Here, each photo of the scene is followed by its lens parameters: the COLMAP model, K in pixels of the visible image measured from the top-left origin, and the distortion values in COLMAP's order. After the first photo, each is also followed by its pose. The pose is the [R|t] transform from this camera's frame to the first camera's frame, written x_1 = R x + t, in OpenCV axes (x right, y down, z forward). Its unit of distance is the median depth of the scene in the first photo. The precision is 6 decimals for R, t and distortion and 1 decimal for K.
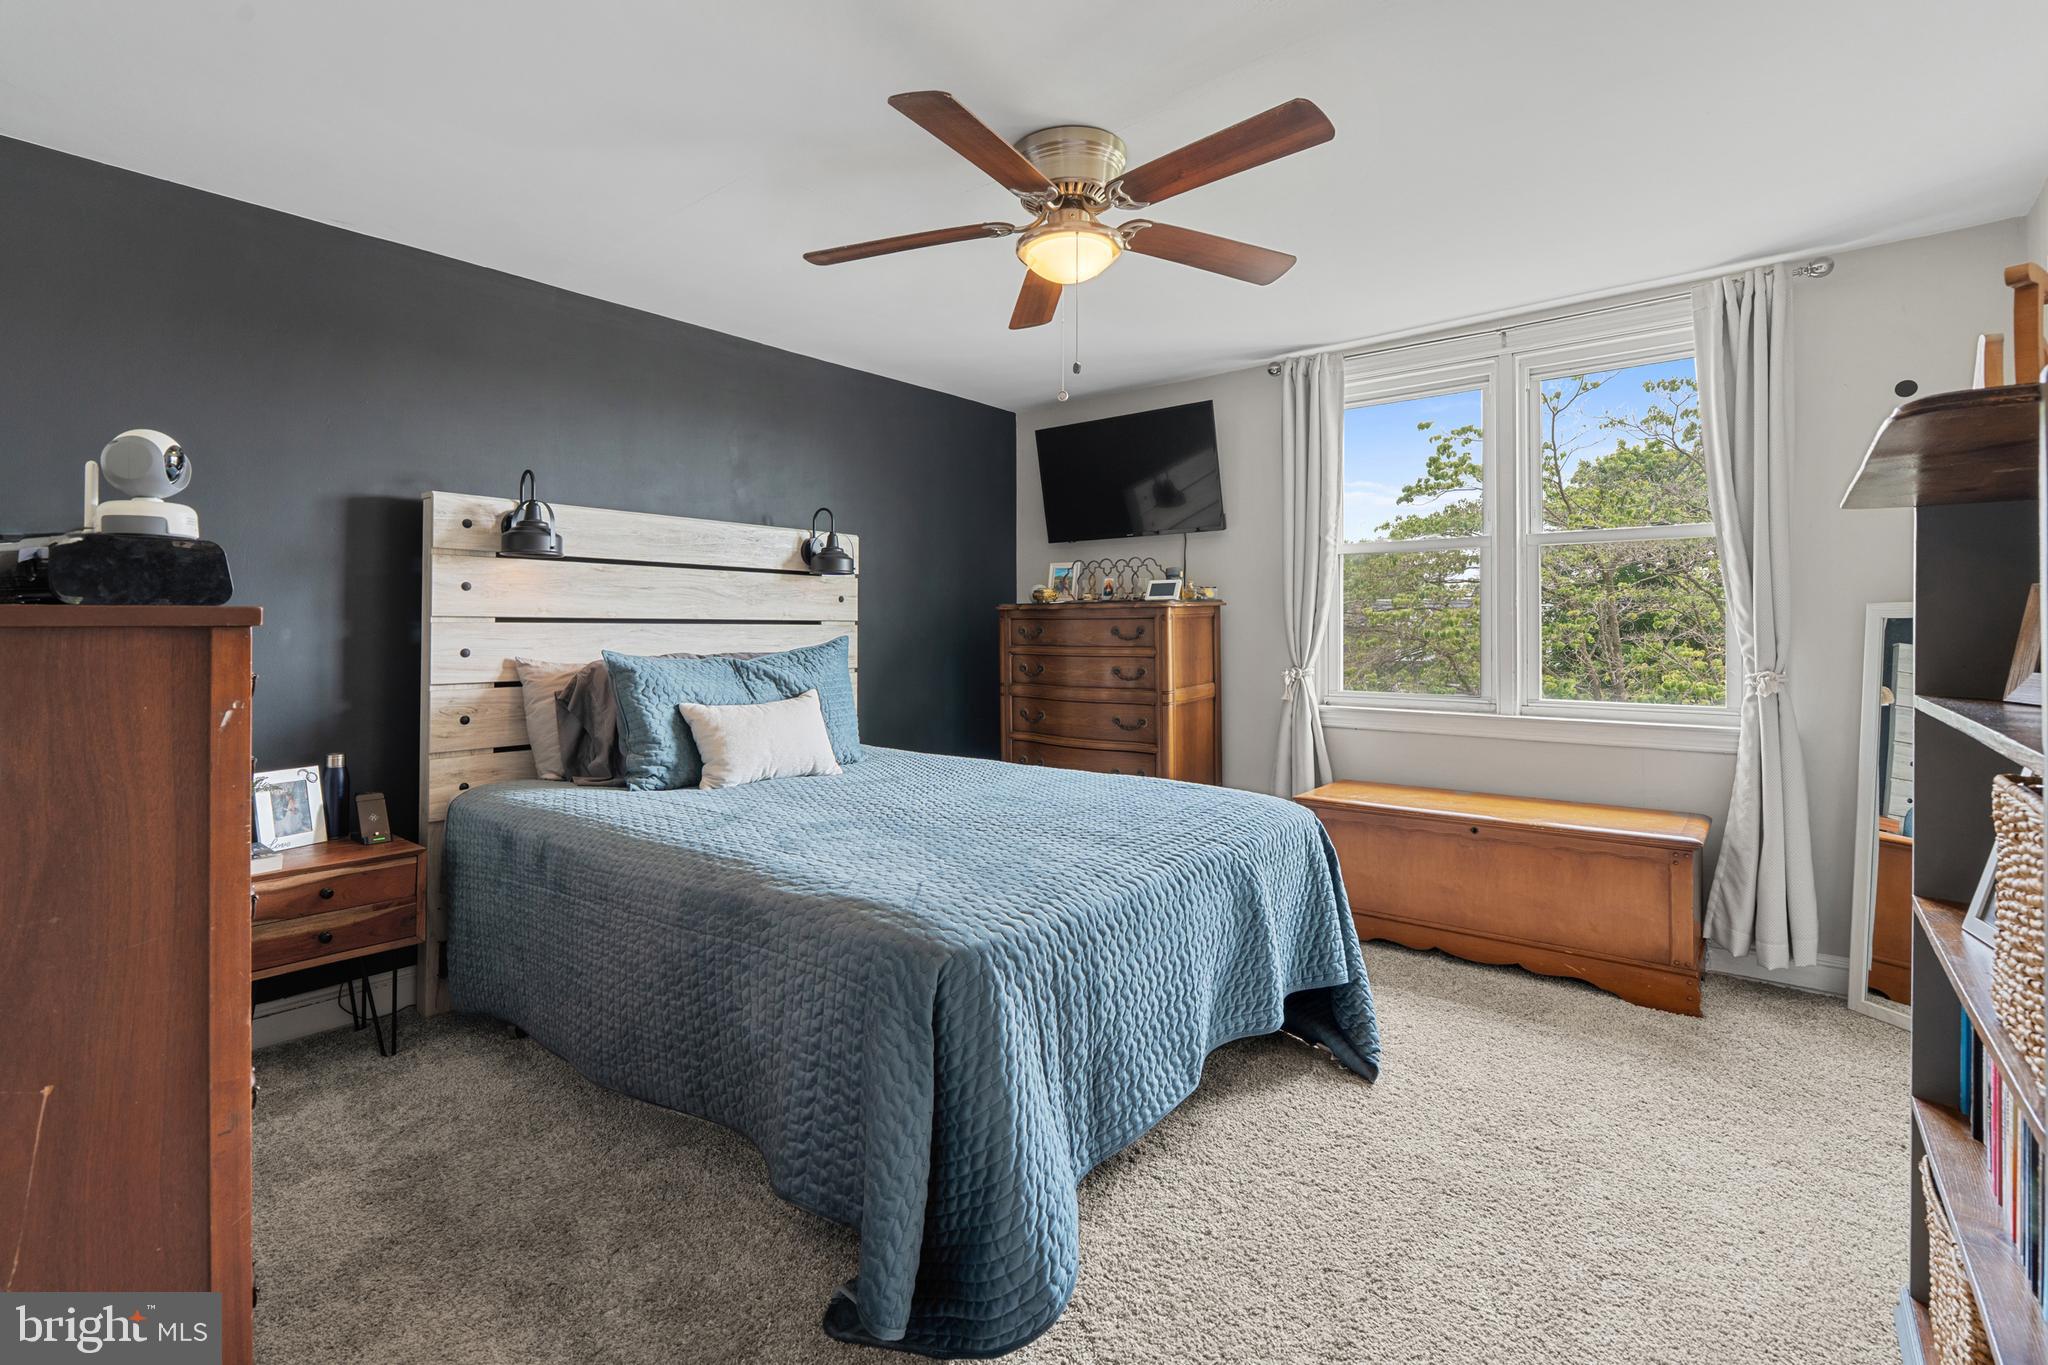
lens RADIAL K [[923.6, 0, 1022.2], [0, 923.6, 665.7], [0, 0, 1]] dist [-0.003392, -0.000159]
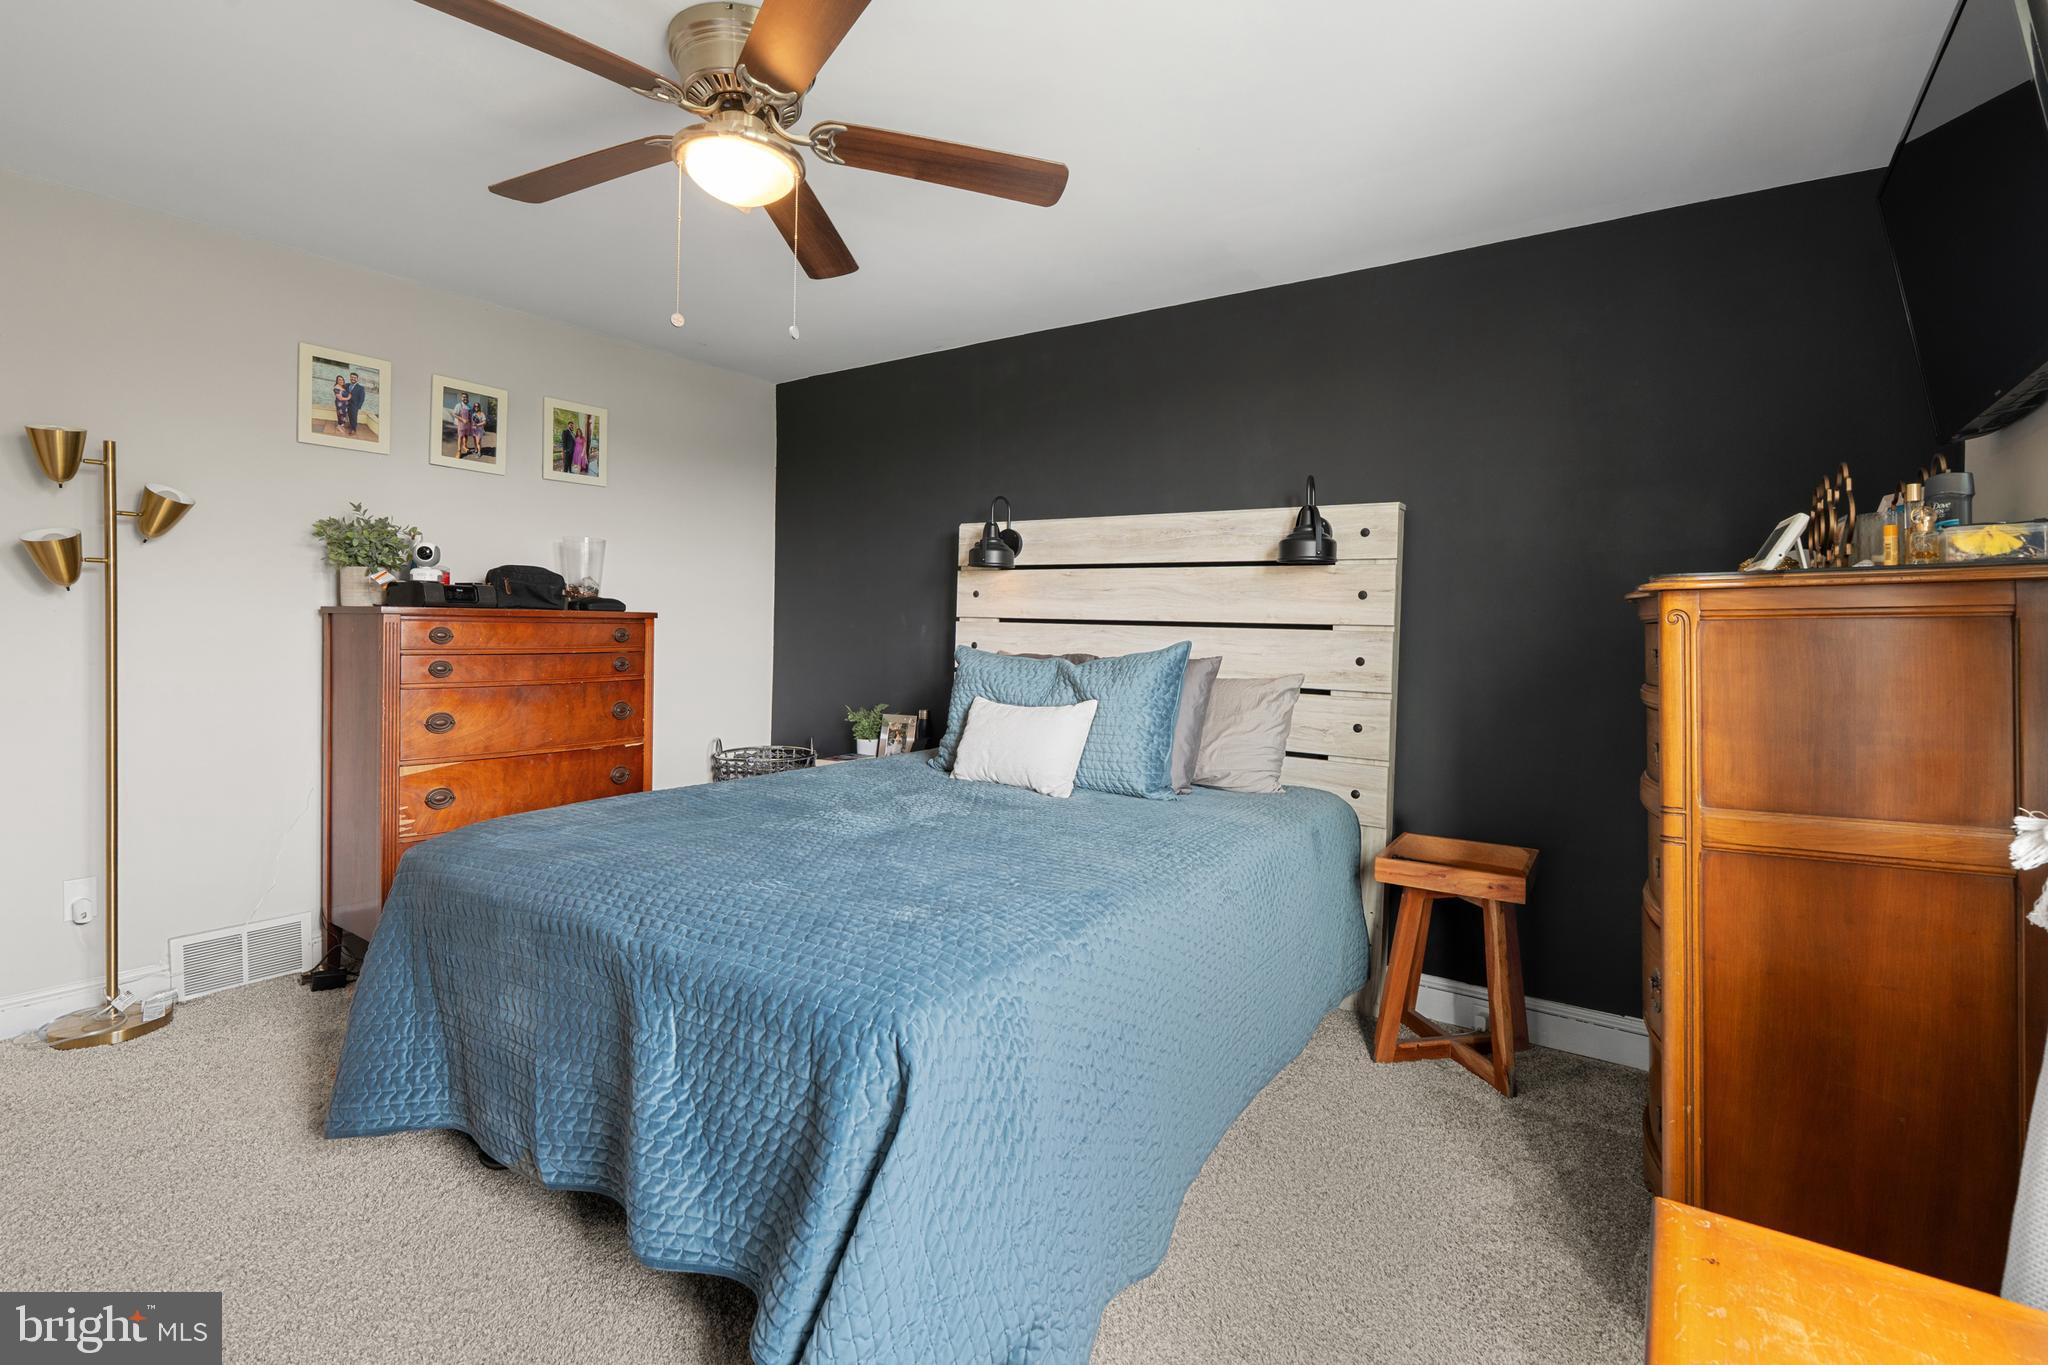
lens RADIAL K [[943.9, 0, 1031.0], [0, 943.9, 633.1], [0, 0, 1]] dist [-0.000115, 0.000143]
pose [[0.084553, 0.010771, -0.996361, 0.661527], [-0.062650, 0.998021, 0.005472, -0.038844], [0.994447, 0.061959, 0.085061, 0.874602]]
